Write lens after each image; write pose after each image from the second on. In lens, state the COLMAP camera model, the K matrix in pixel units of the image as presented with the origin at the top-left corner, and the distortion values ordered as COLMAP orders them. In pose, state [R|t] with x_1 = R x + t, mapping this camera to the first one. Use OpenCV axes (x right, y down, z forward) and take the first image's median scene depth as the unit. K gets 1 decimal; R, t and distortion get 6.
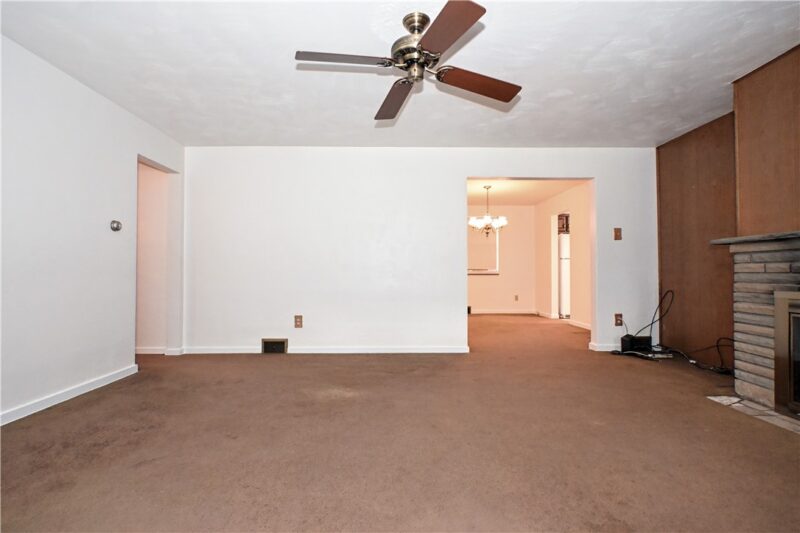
lens RADIAL K [[399.2, 0, 399.1], [0, 399.2, 268.8], [0, 0, 1]] dist [-0.003922, -0.000296]
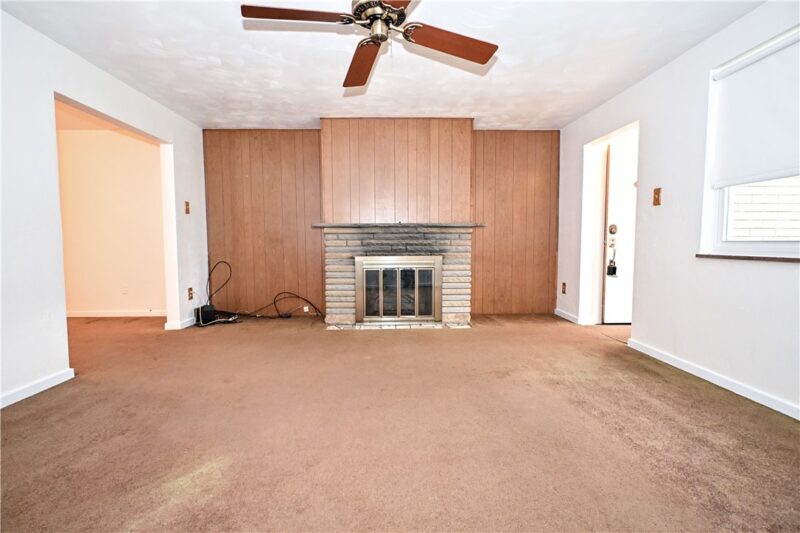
lens RADIAL K [[399.2, 0, 399.7], [0, 399.2, 268.2], [0, 0, 1]] dist [-0.003922, -0.000296]
pose [[-0.029434, -0.073410, 0.996867, -0.746496], [-0.004971, 0.997298, 0.073295, -0.021055], [-0.999554, -0.002798, -0.029719, 0.806683]]
